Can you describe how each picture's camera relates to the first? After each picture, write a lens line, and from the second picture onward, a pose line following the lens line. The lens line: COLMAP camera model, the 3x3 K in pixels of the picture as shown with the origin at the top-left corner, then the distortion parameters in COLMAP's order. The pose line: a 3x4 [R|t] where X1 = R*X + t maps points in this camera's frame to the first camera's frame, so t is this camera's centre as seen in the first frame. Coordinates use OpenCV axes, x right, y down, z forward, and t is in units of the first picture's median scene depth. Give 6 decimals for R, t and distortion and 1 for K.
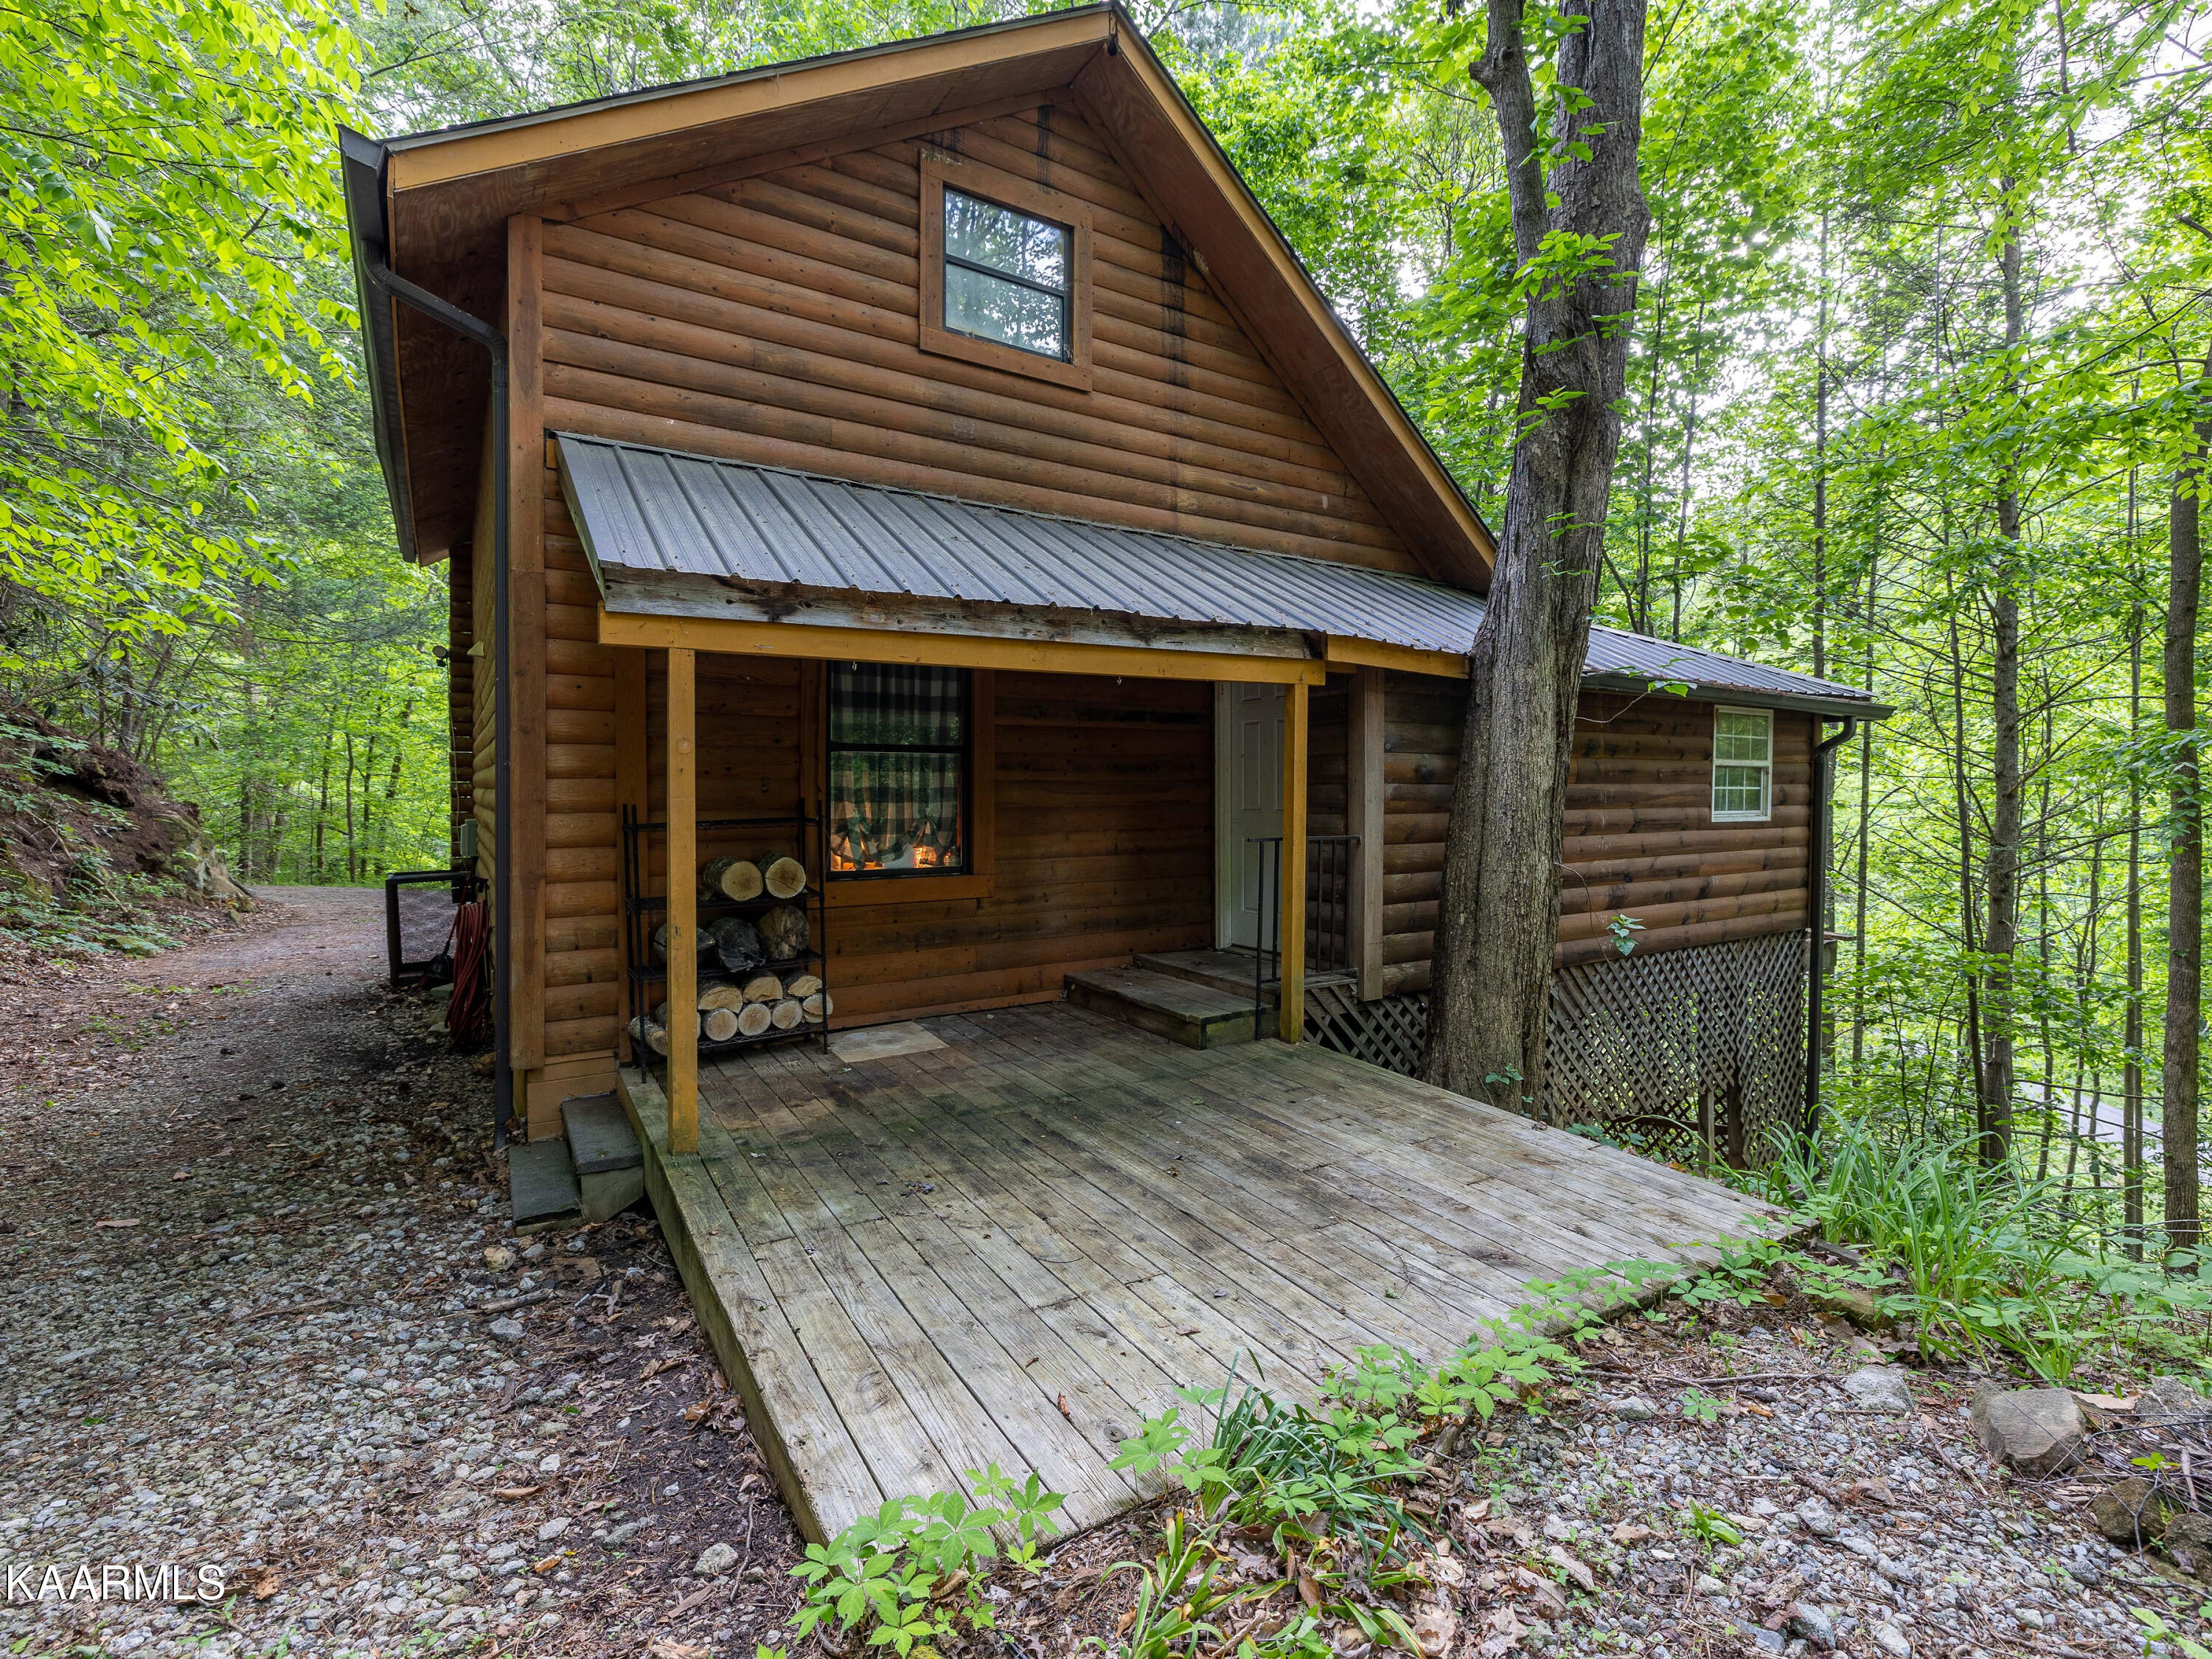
lens RADIAL K [[958.3, 0, 1099.2], [0, 958.3, 805.8], [0, 0, 1]] dist [0.001003, 0.000278]
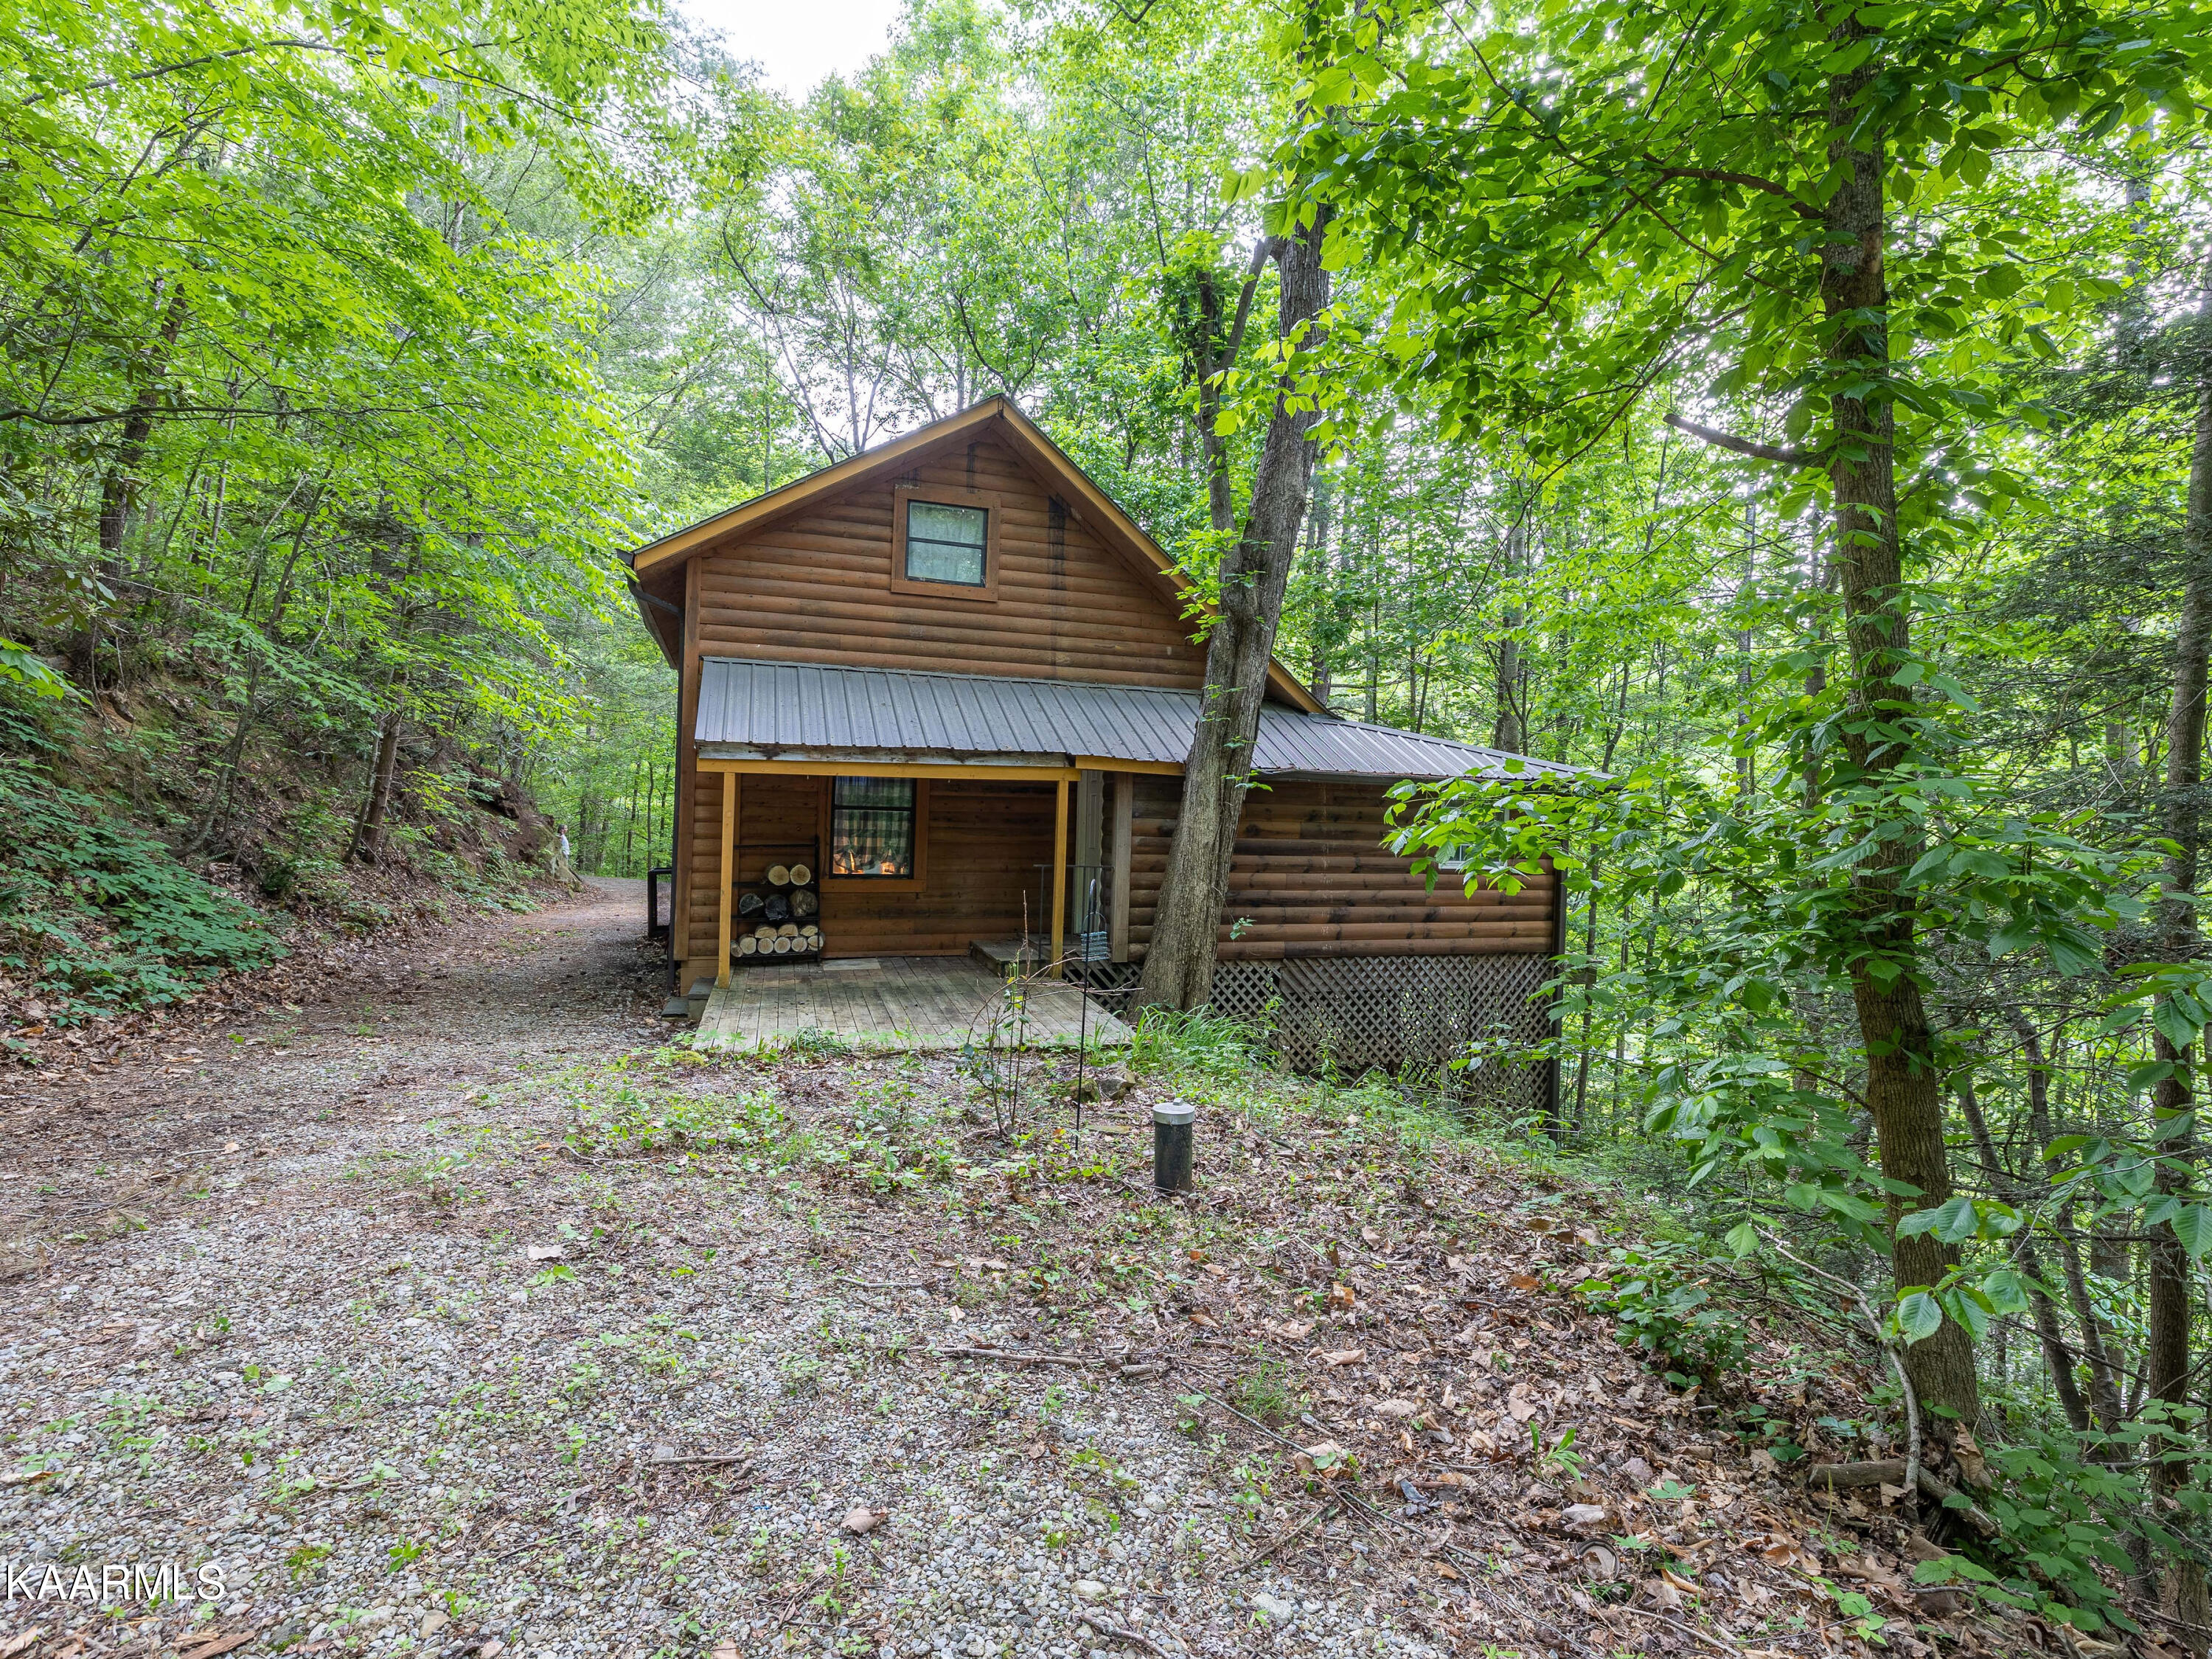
lens RADIAL K [[1053.4, 0, 1123.0], [0, 1053.4, 807.6], [0, 0, 1]] dist [0.000282, -0.000240]
pose [[0.967020, 0.026315, -0.253337, 0.755169], [-0.031086, 0.999406, -0.014849, -0.045982], [0.252796, 0.022234, 0.967264, -0.821138]]
